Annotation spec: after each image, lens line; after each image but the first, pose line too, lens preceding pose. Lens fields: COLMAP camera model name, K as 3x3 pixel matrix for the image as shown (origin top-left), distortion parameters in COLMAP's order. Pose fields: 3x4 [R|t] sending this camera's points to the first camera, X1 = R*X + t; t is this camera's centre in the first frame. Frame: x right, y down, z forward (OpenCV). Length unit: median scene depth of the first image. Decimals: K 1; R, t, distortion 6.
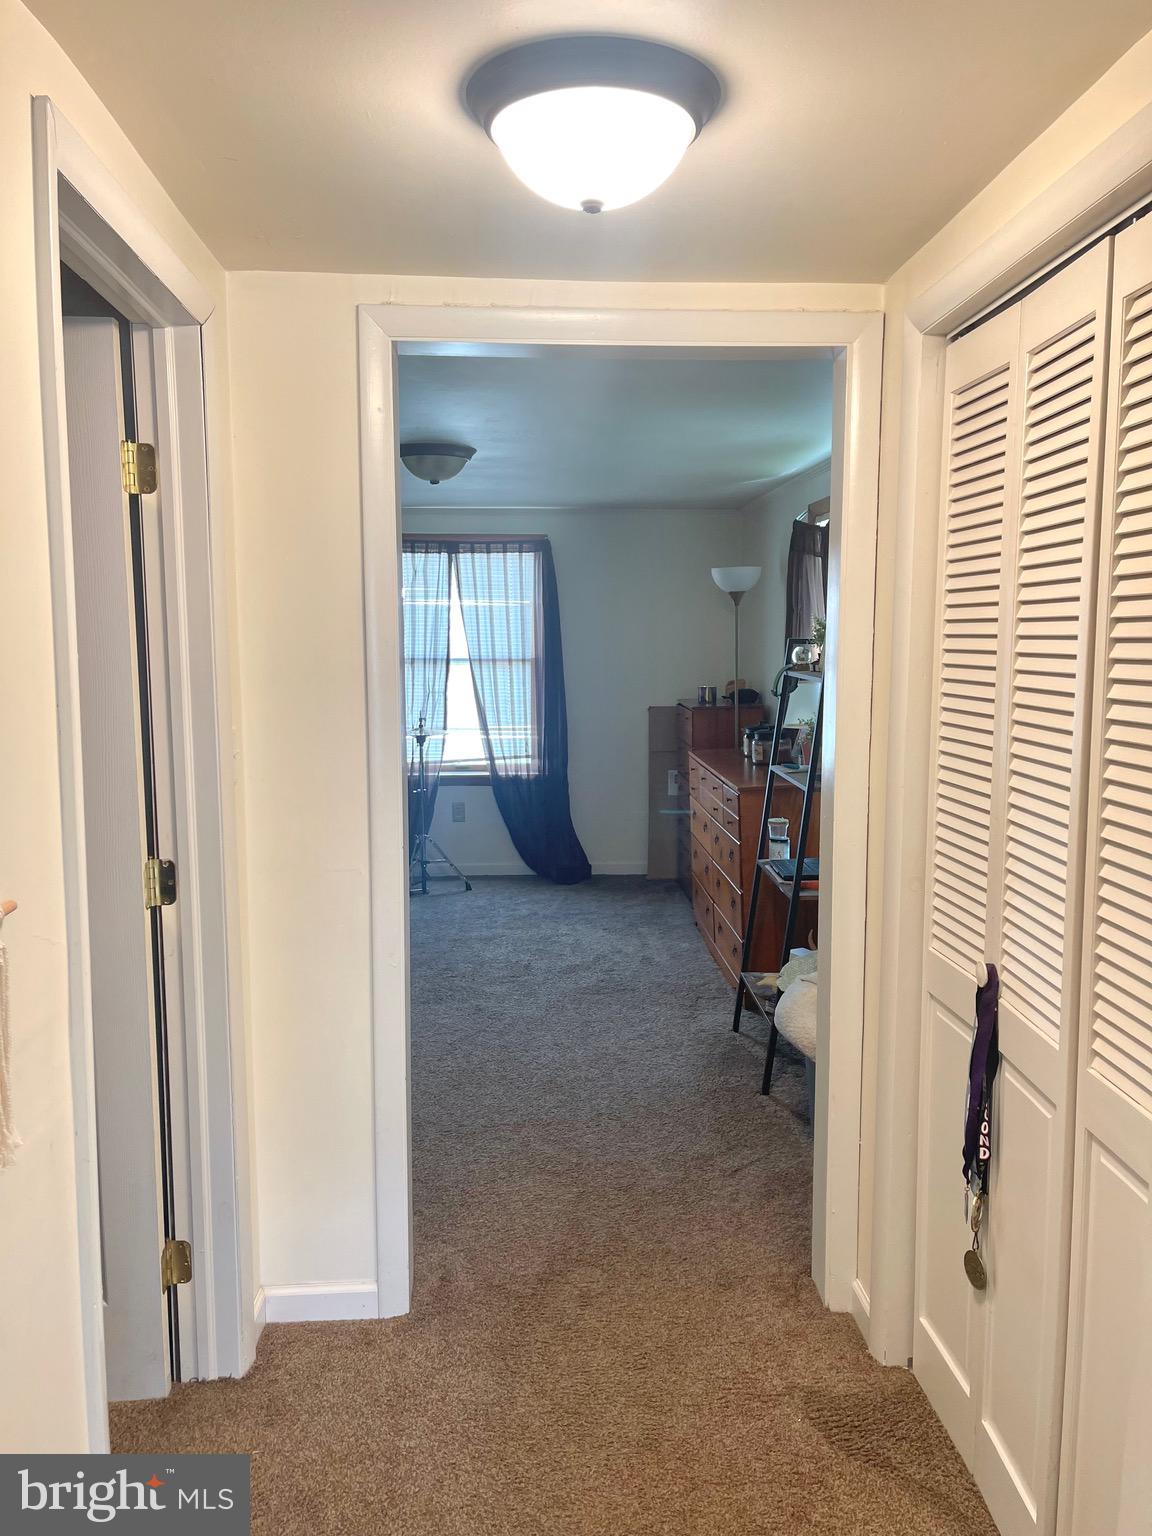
lens RADIAL K [[1162.8, 0, 573.9], [0, 1162.8, 775.5], [0, 0, 1]] dist [0.068097, -0.090042]
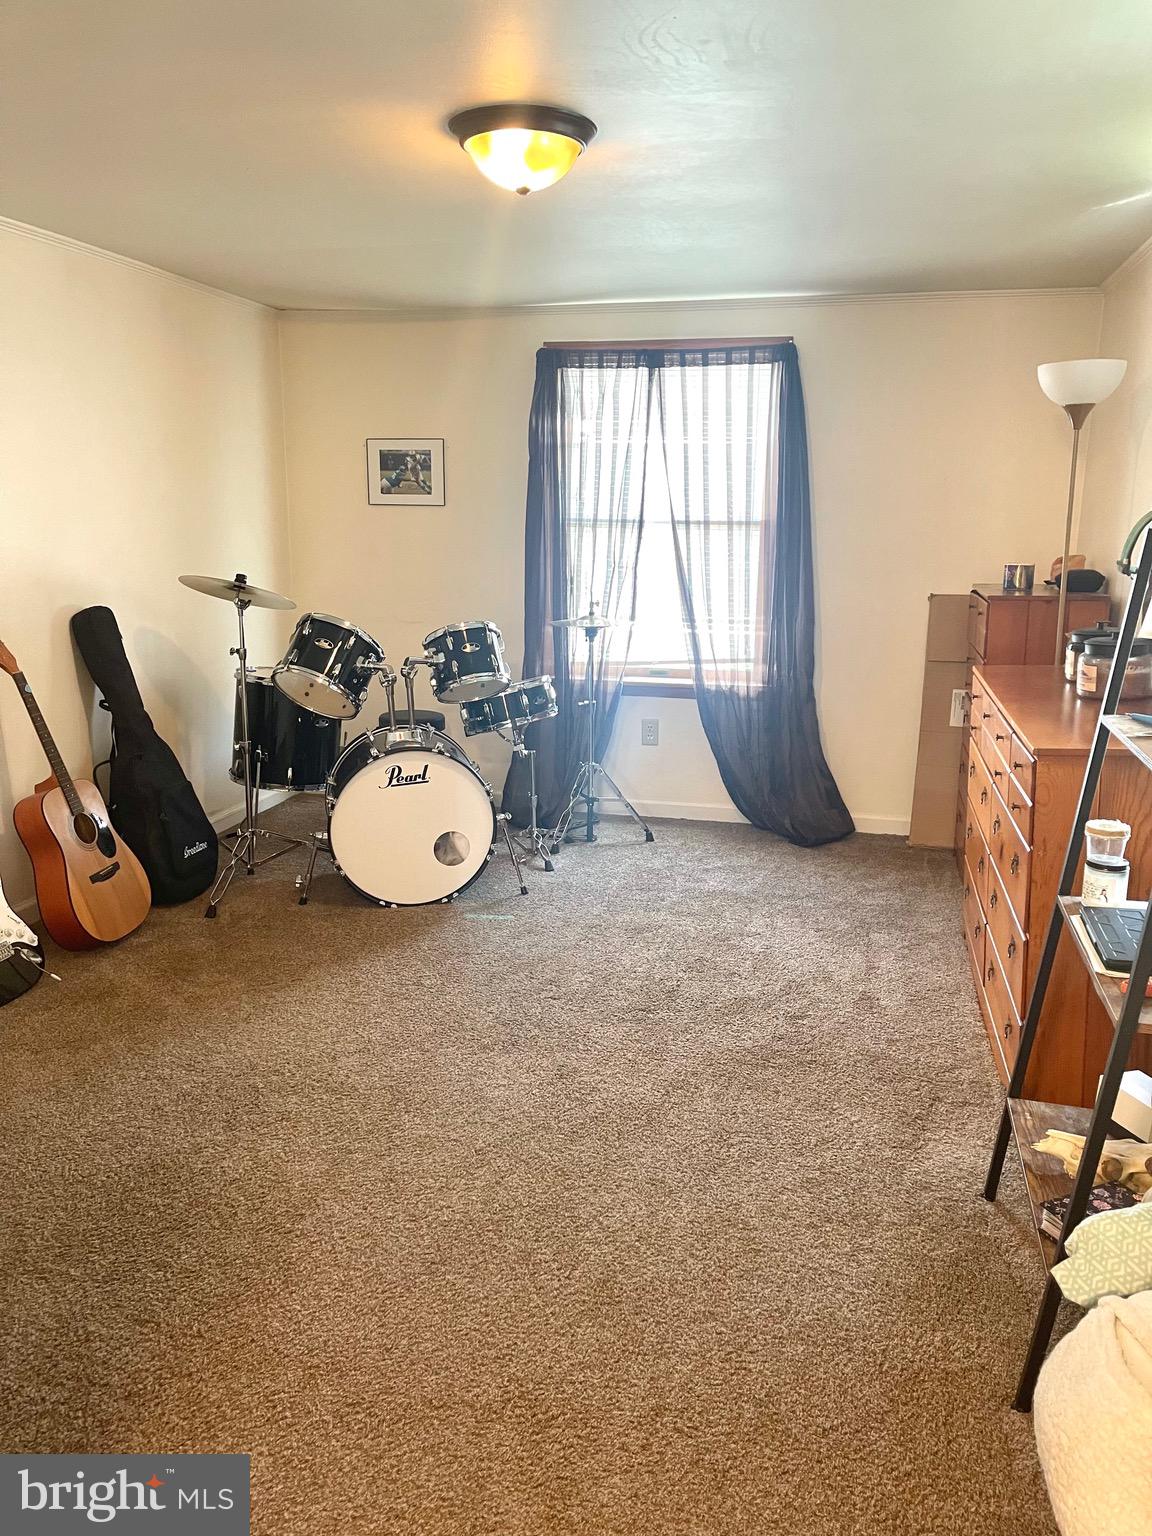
lens RADIAL K [[1162.8, 0, 578.7], [0, 1162.8, 774.0], [0, 0, 1]] dist [0.068097, -0.090042]
pose [[0.962795, 0.069160, -0.261232, 0.054847], [-0.044214, 0.993985, 0.100196, -0.014931], [0.266590, -0.084918, 0.960062, 0.289197]]
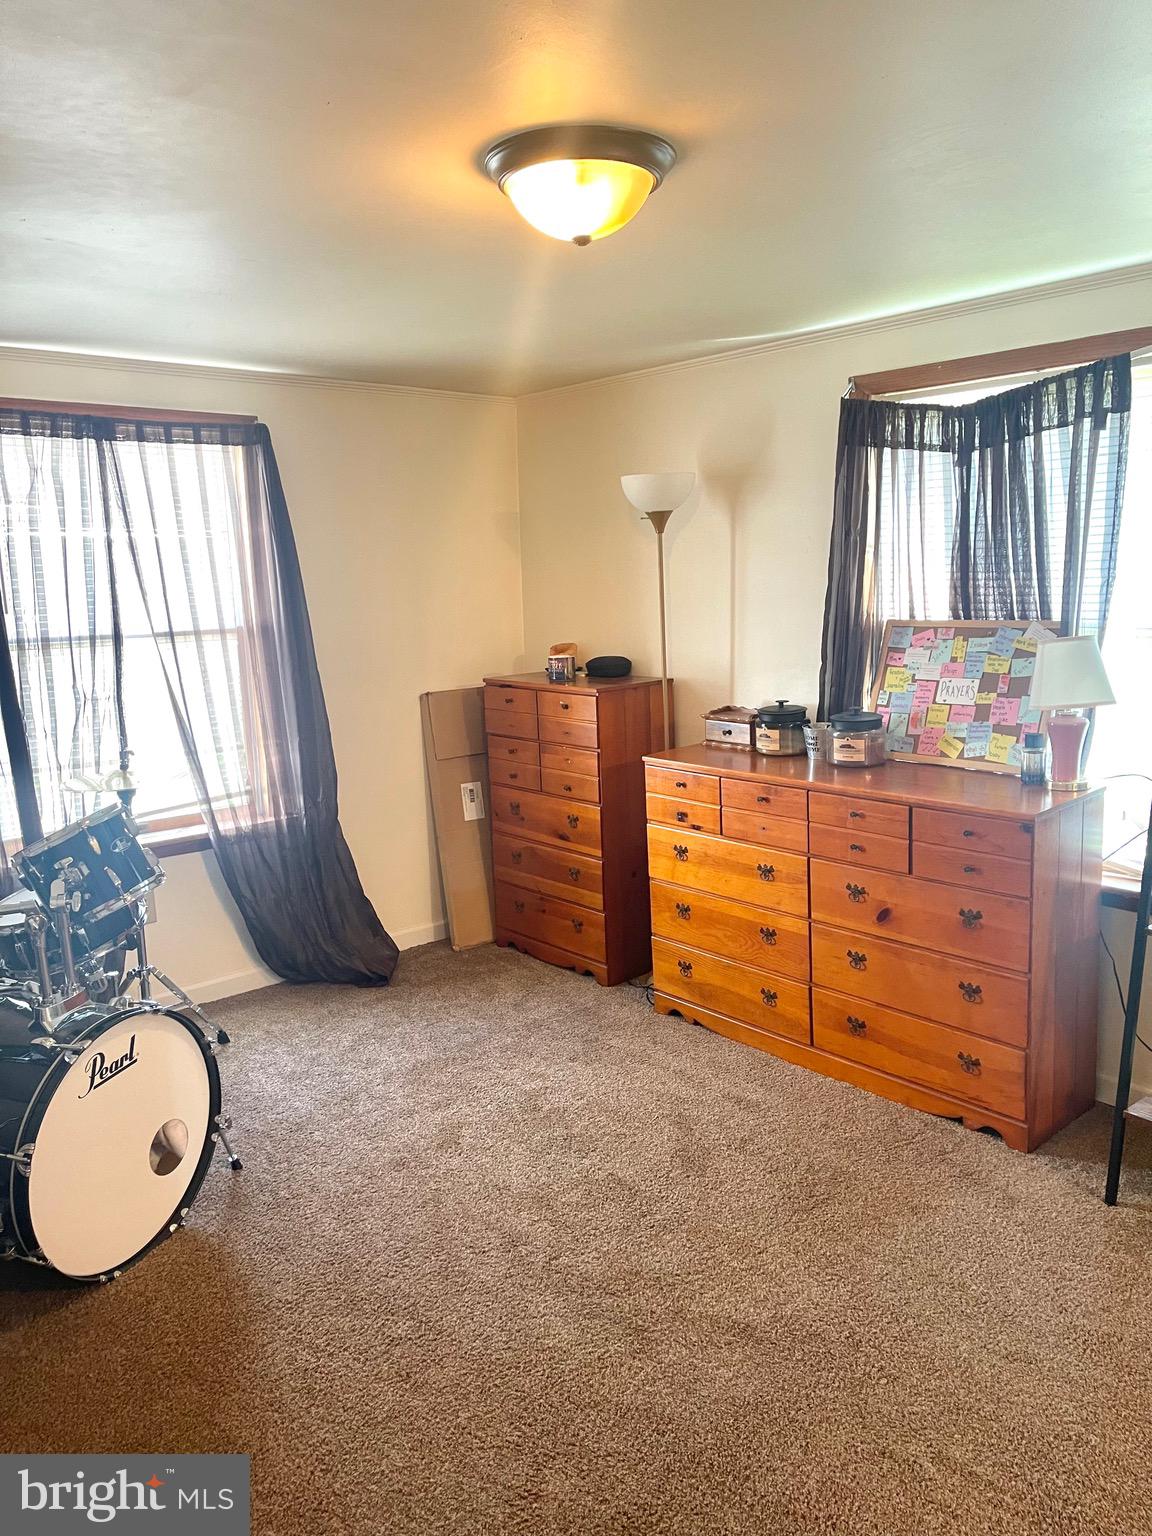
lens RADIAL K [[1162.8, 0, 574.3], [0, 1162.8, 761.7], [0, 0, 1]] dist [0.068097, -0.090042]
pose [[0.777359, -0.120984, 0.617313, -0.292782], [0.103334, 0.992560, 0.064402, -0.056140], [-0.620512, 0.013726, 0.784077, 0.446735]]
